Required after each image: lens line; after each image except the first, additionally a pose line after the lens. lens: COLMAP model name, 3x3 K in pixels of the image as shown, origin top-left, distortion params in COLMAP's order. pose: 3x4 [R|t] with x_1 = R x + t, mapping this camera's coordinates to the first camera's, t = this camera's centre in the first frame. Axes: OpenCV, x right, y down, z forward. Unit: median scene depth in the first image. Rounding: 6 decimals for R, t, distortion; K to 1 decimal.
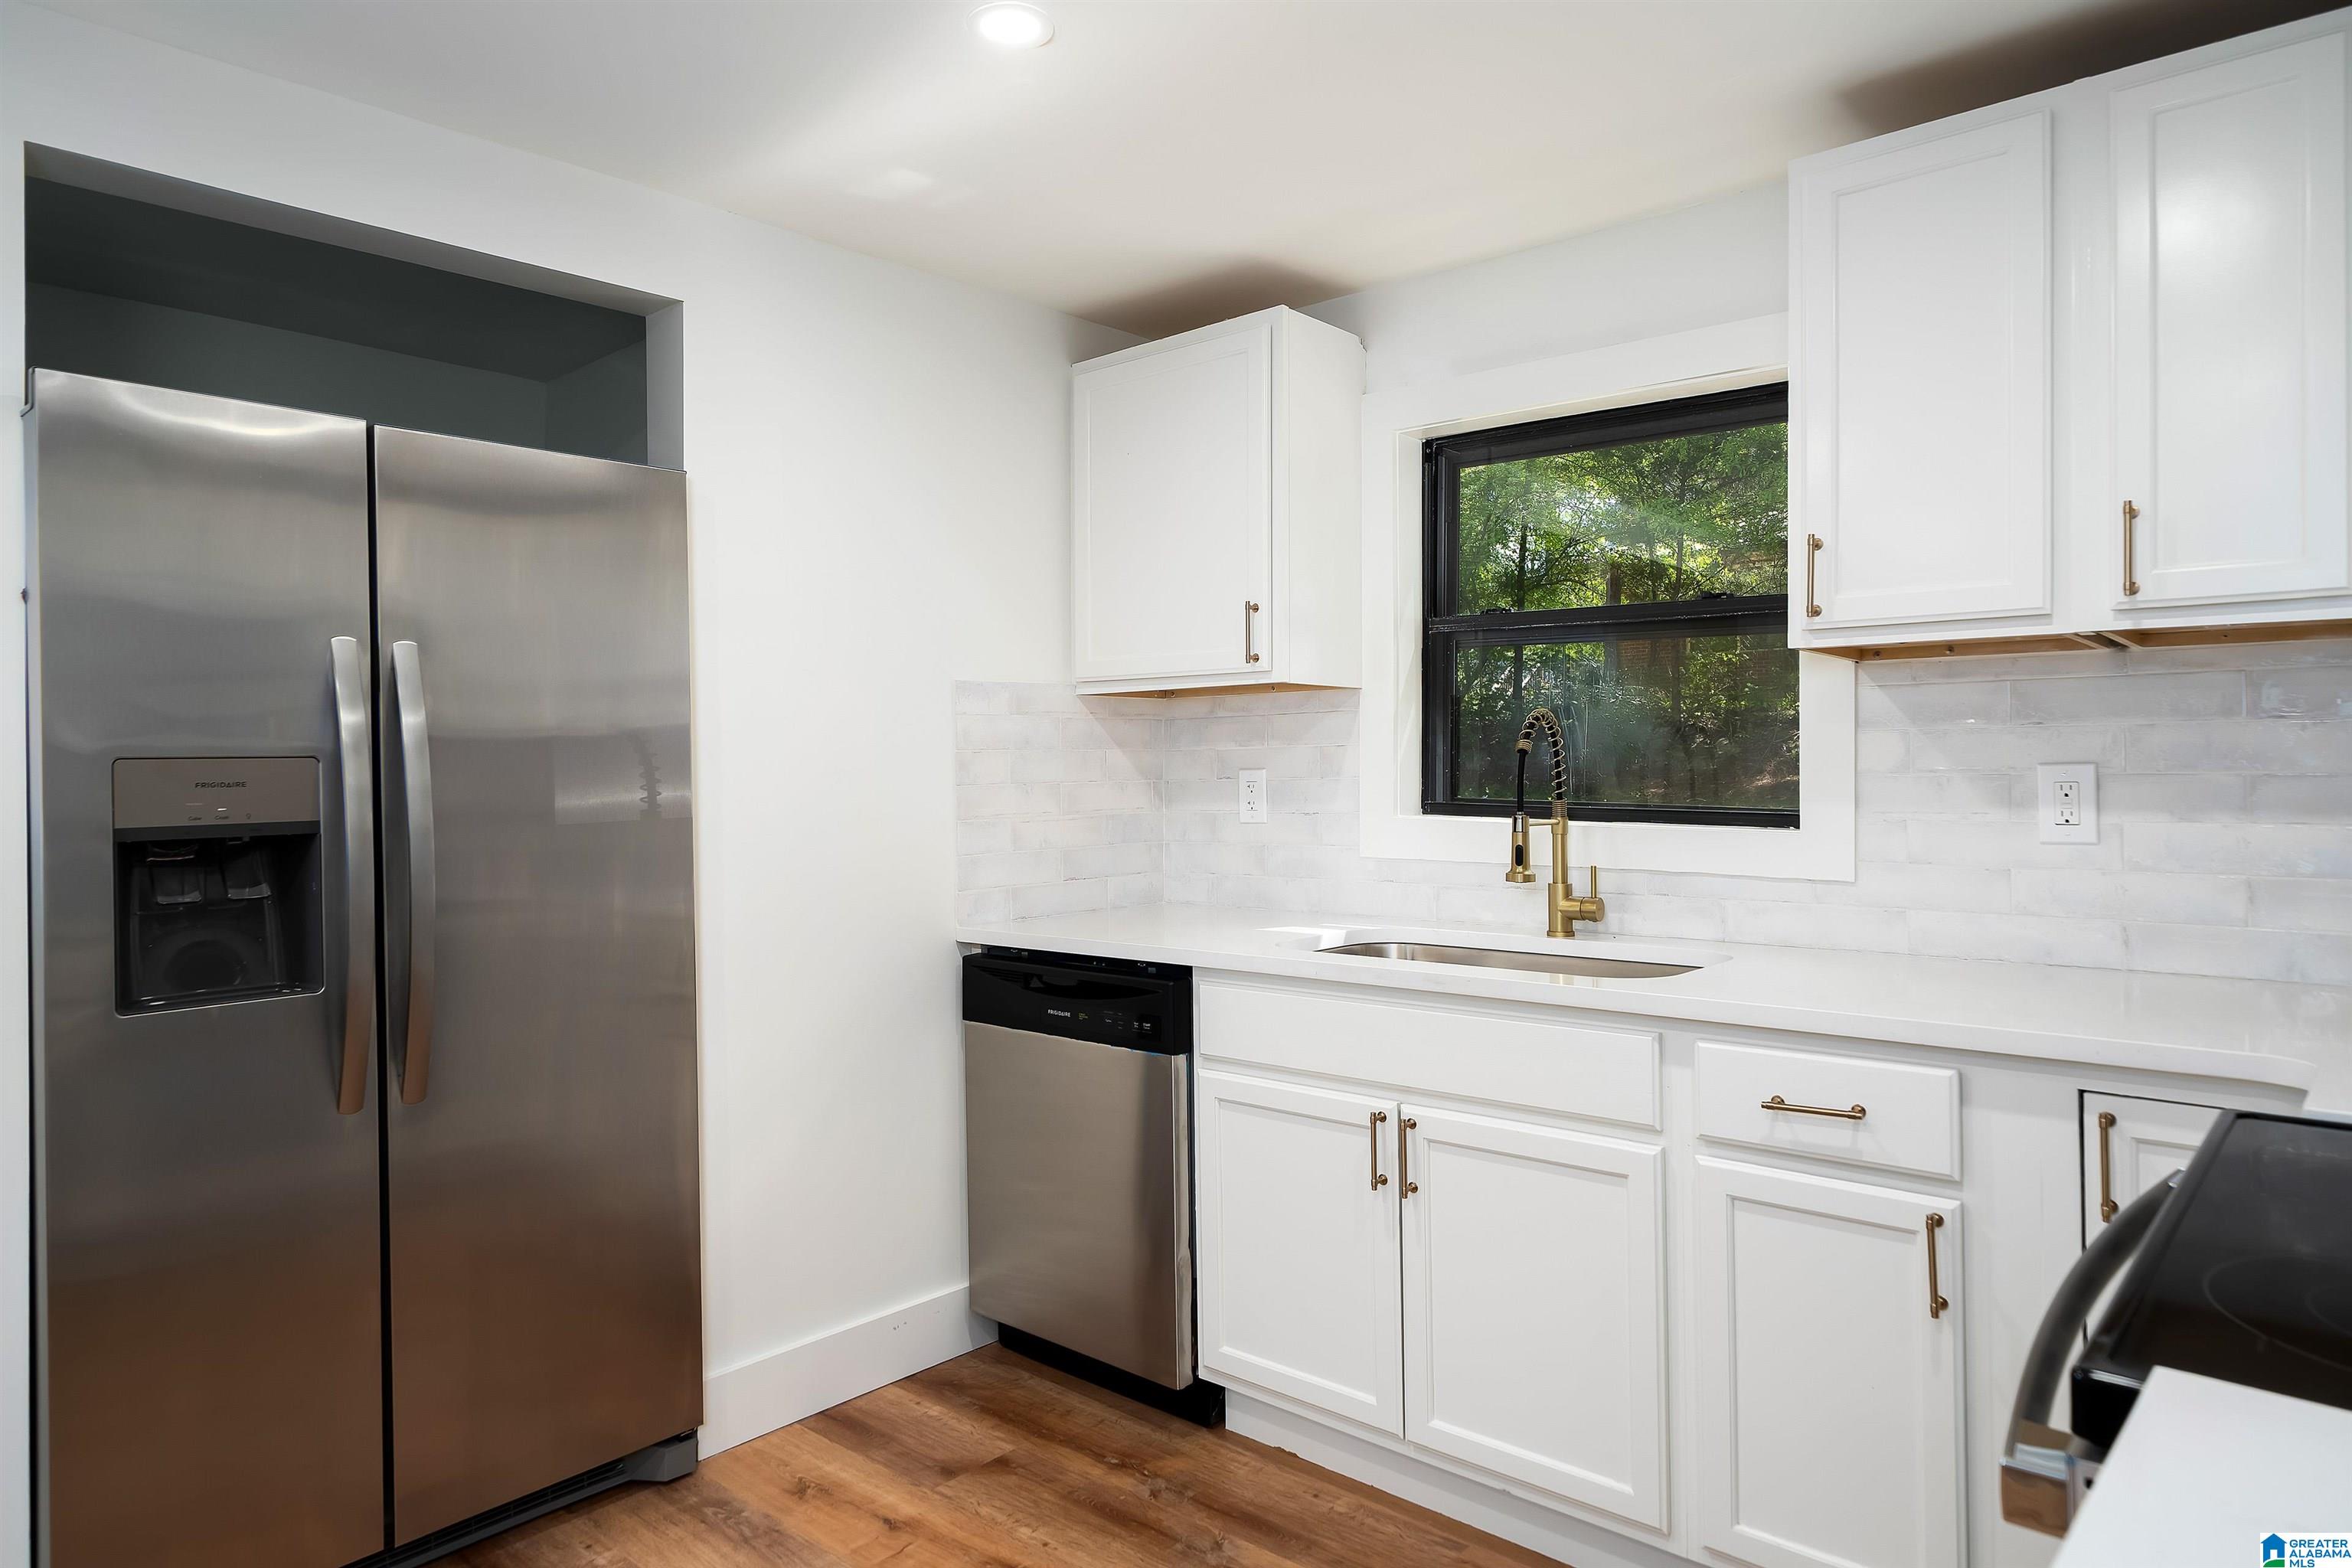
lens RADIAL K [[1425.4, 0, 1176.0], [0, 1425.4, 784.0], [0, 0, 1]] dist [0.006849, -0.002222]
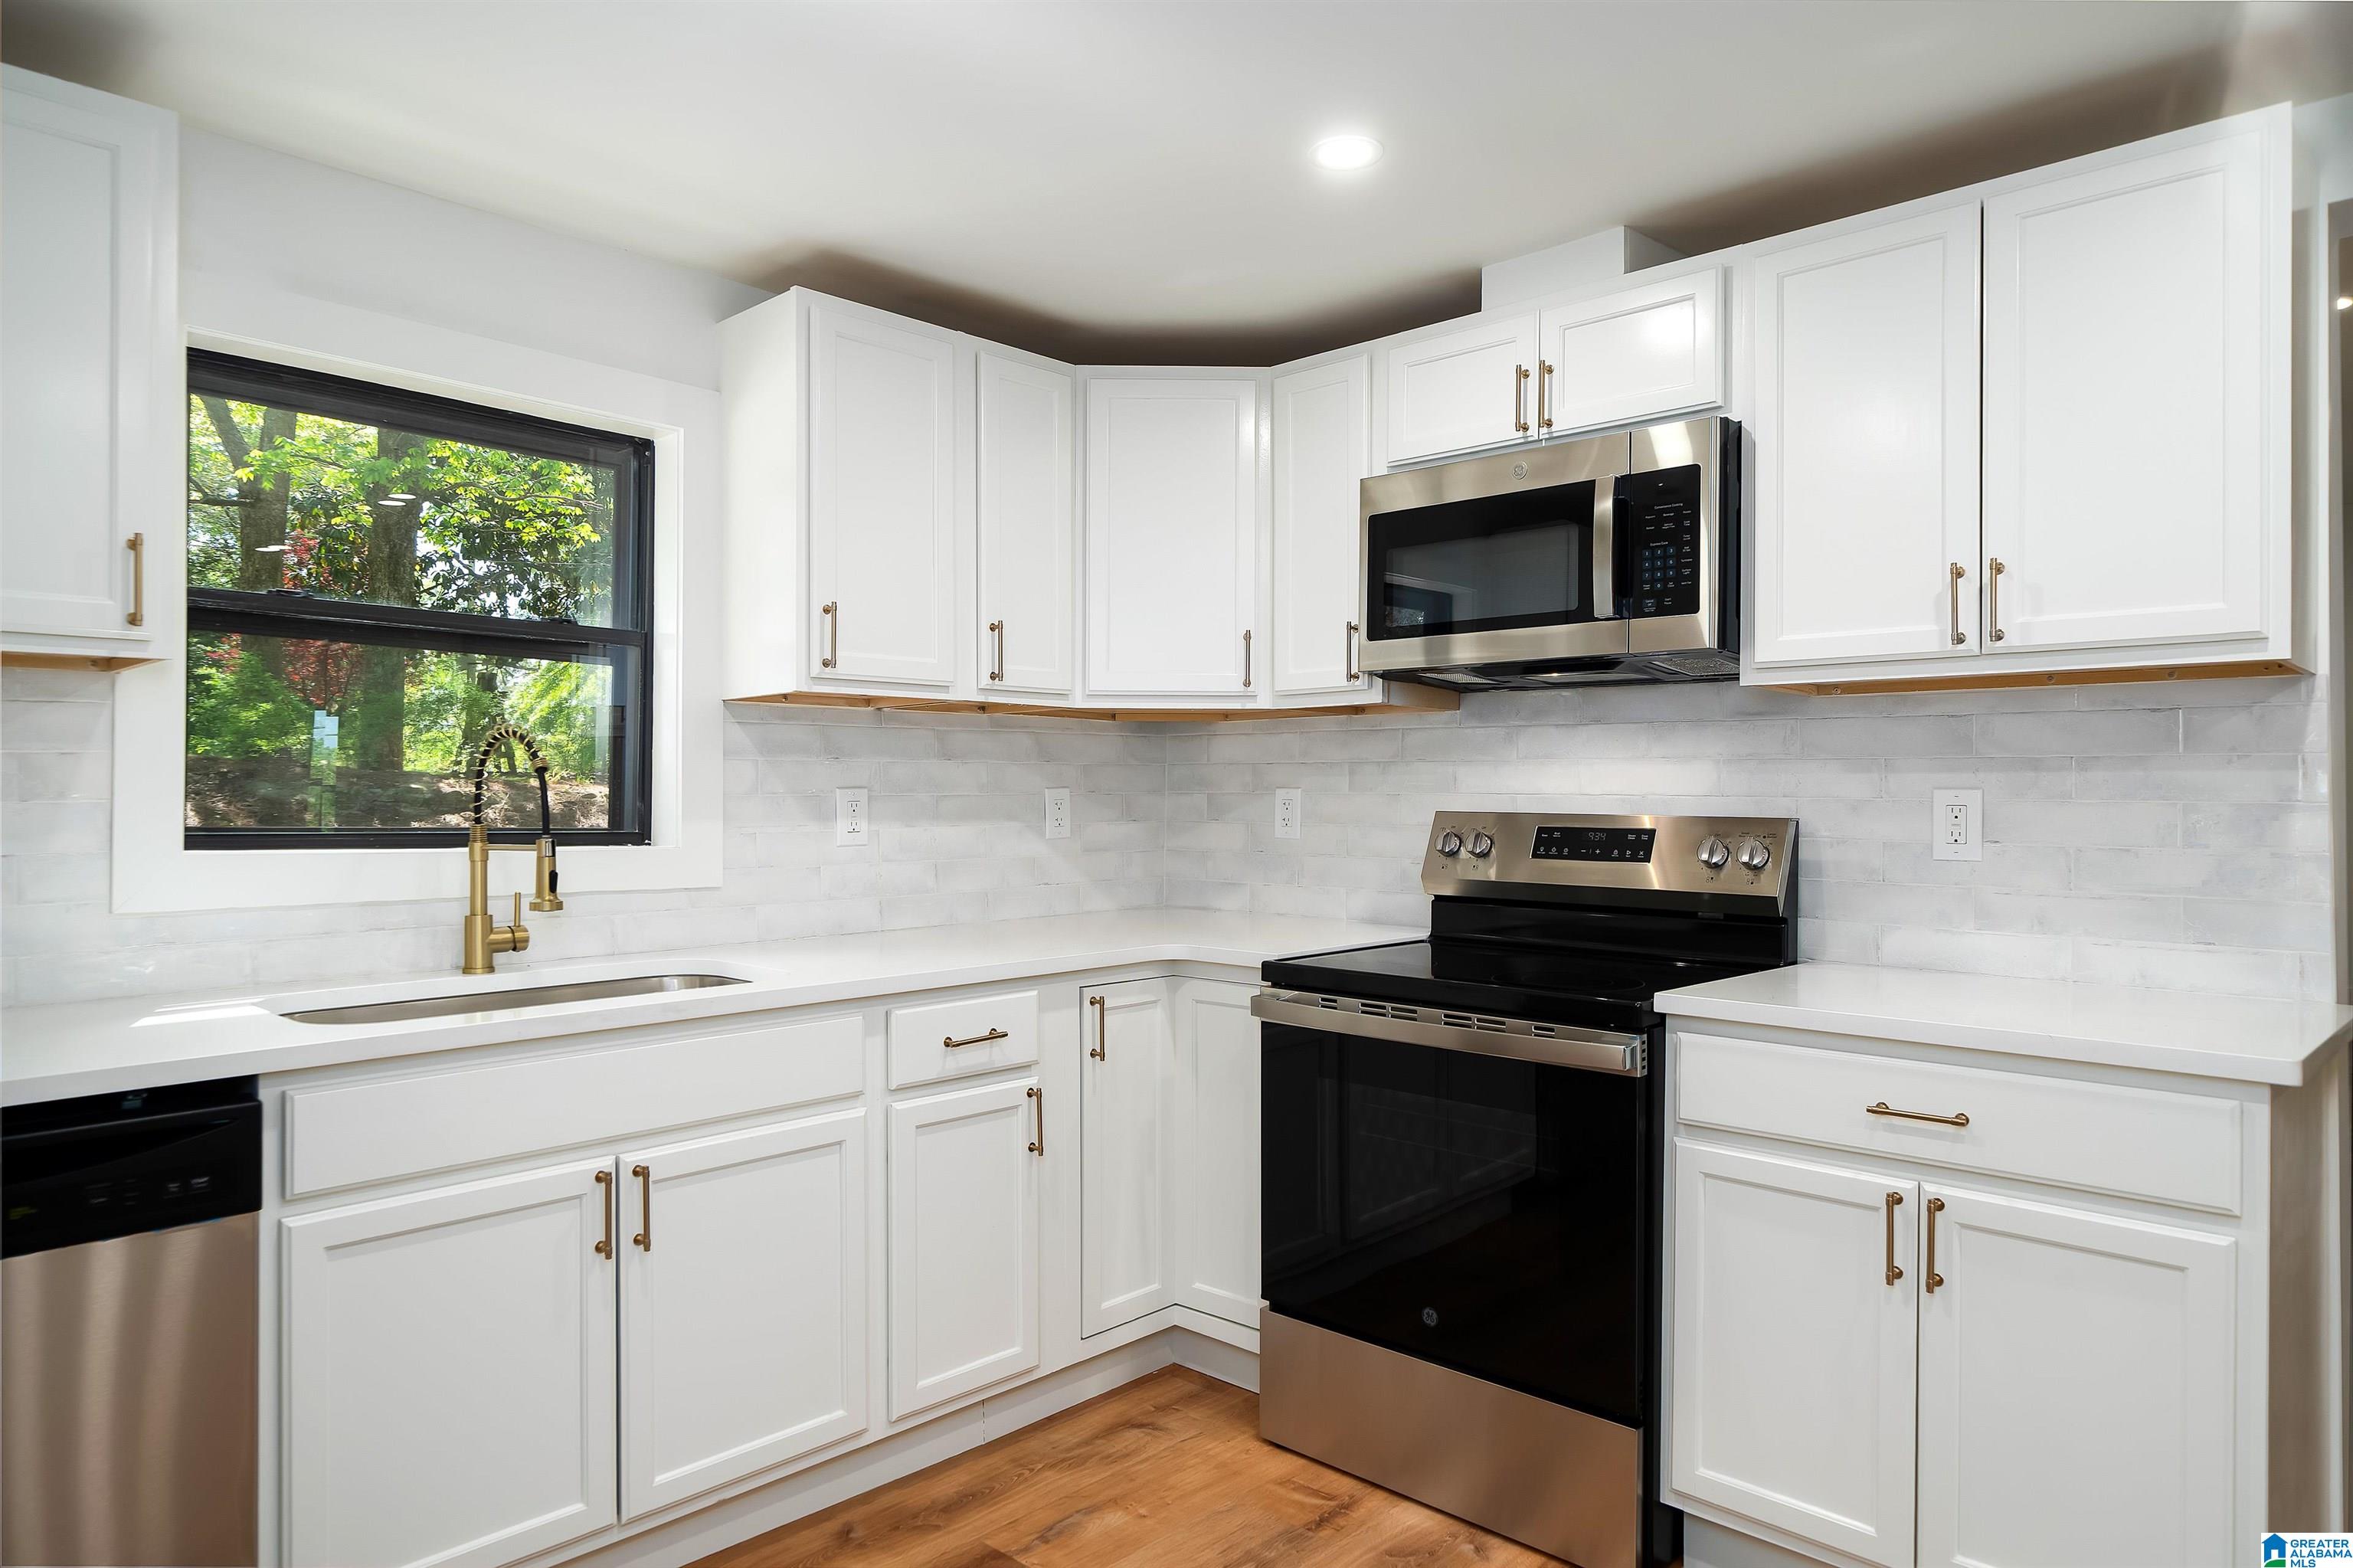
lens RADIAL K [[1480.6, 0, 1168.1], [0, 1480.6, 808.1], [0, 0, 1]] dist [0.001698, -0.000499]
pose [[0.029960, -0.004611, 0.999540, -0.719462], [0.009681, 0.999944, 0.004323, 0.001902], [-0.999504, 0.009547, 0.030003, 0.575454]]
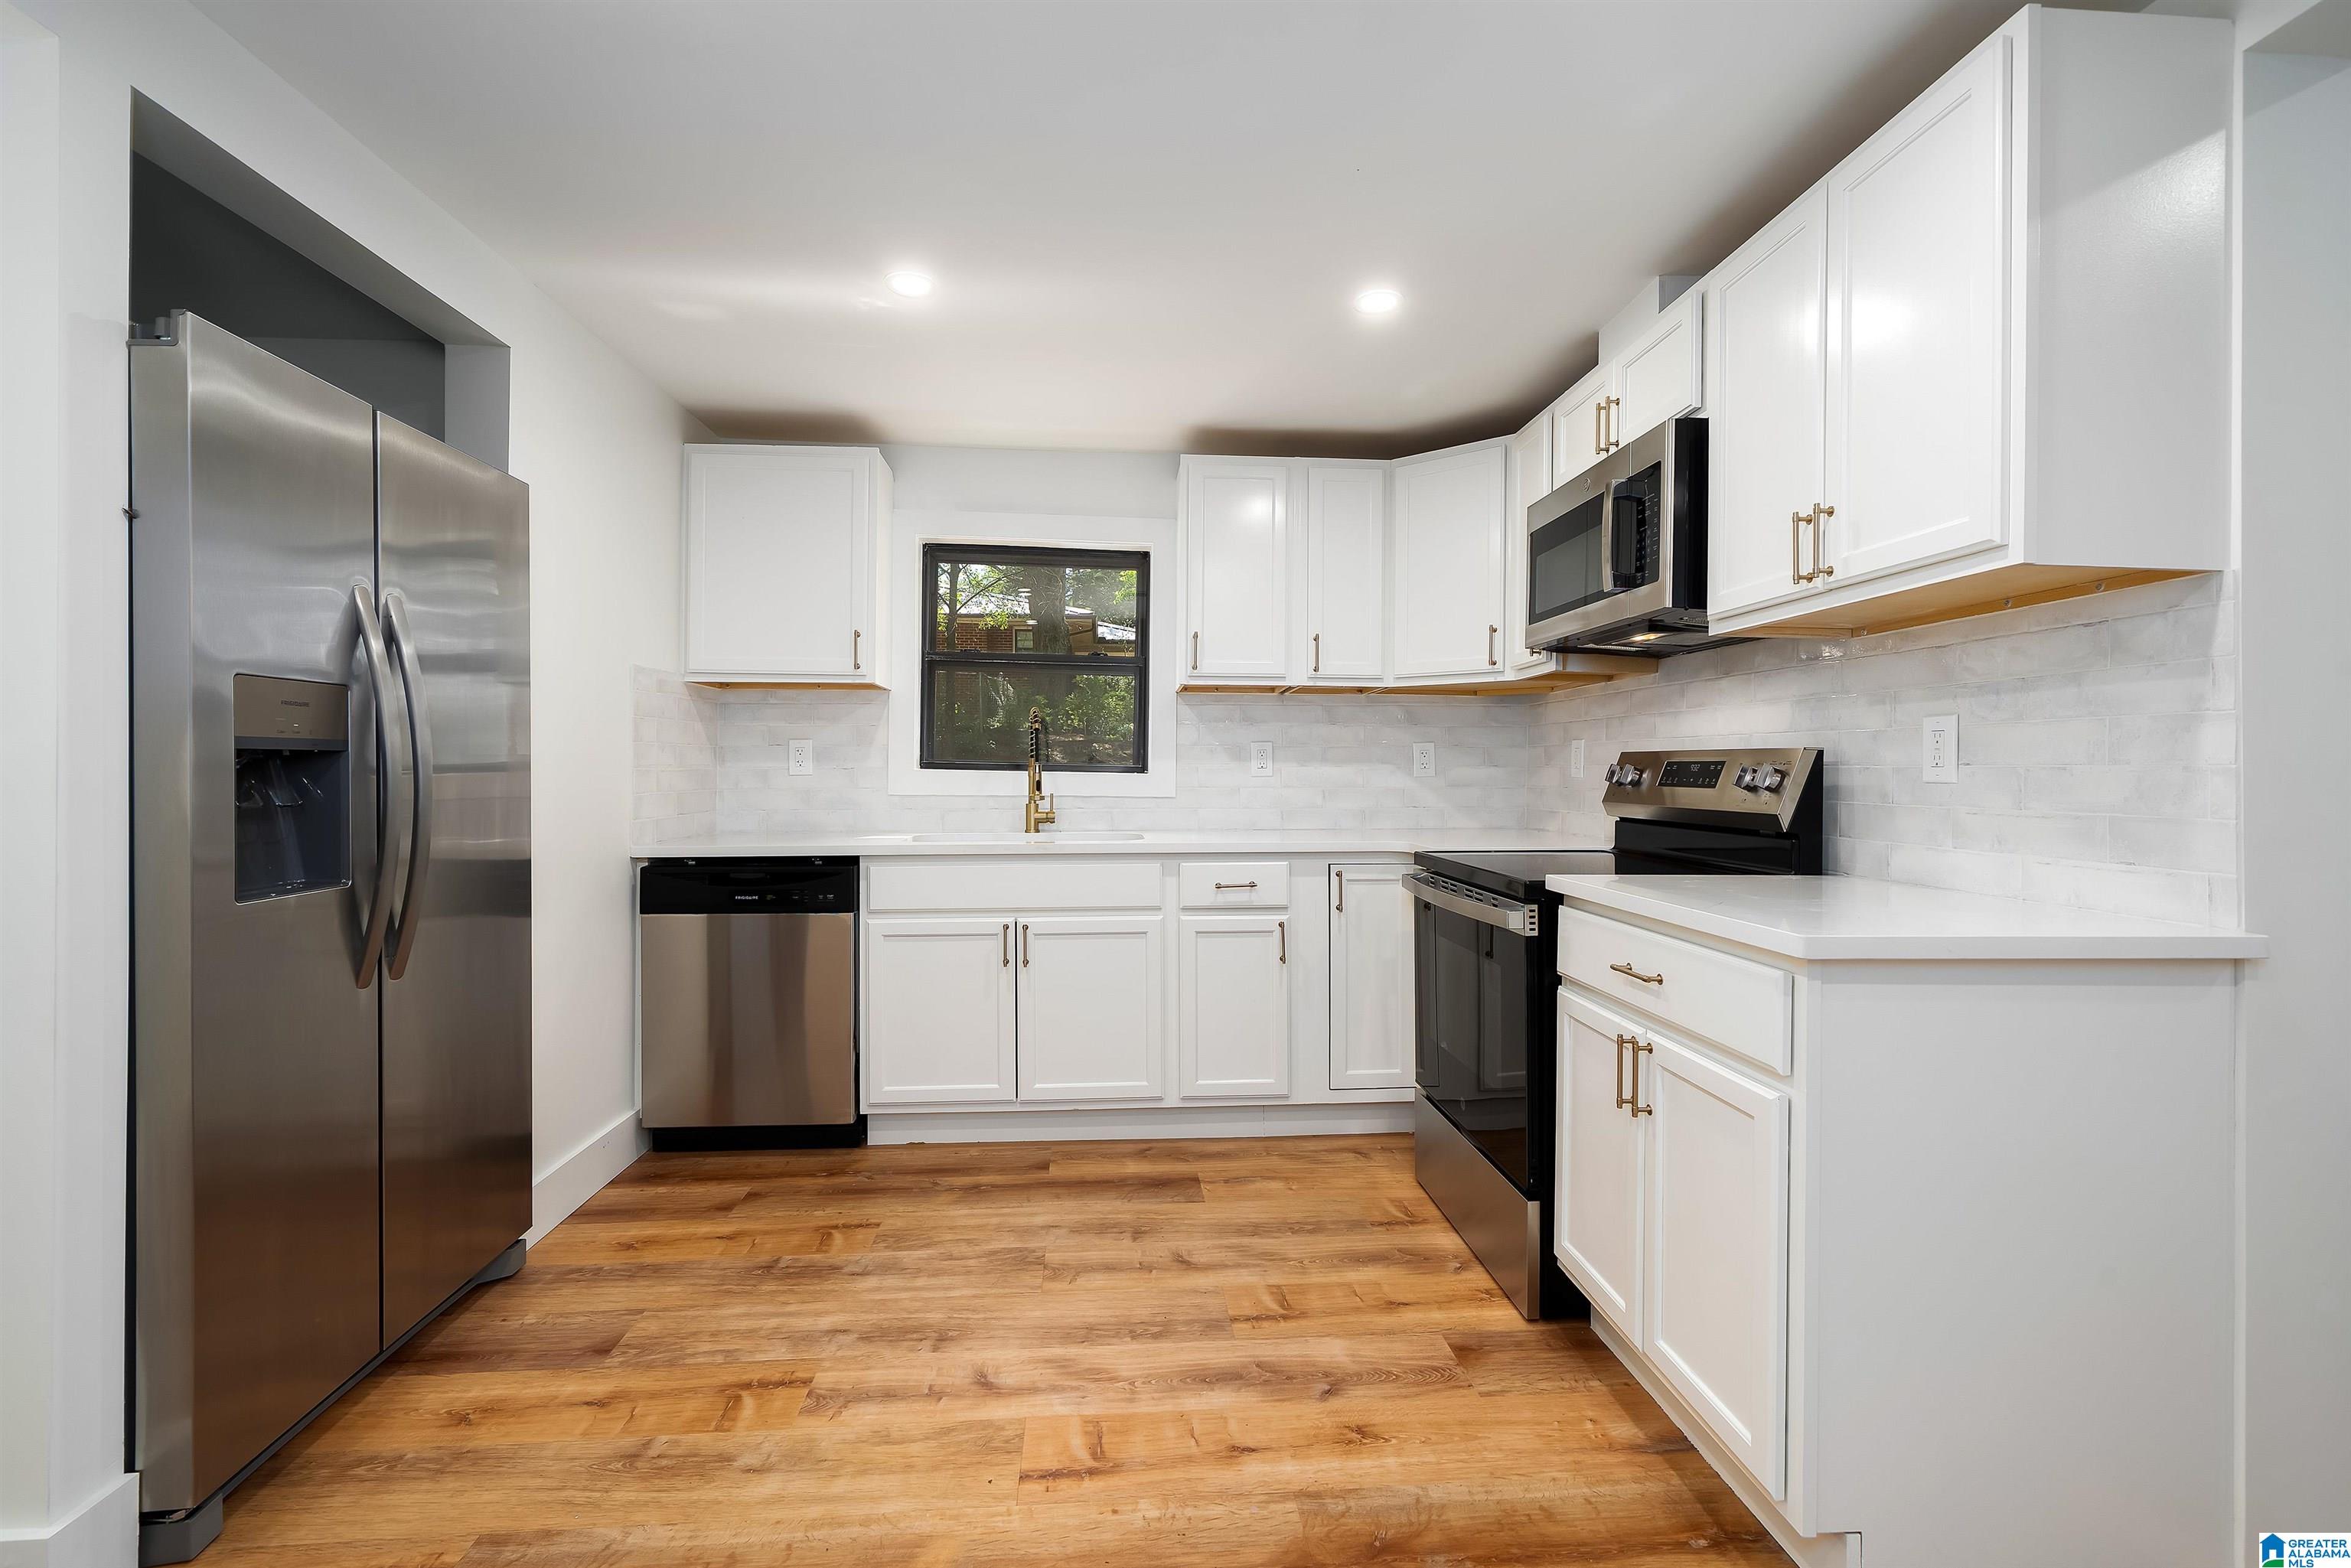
lens RADIAL K [[1057.2, 0, 1175.5], [0, 1057.2, 784.0], [0, 0, 1]] dist [-0.001857, 0.000100]
pose [[0.695558, 0.003059, 0.718464, -0.626487], [-0.001311, 0.999995, -0.002989, 0.052462], [-0.718469, 0.001137, 0.695558, -0.082006]]
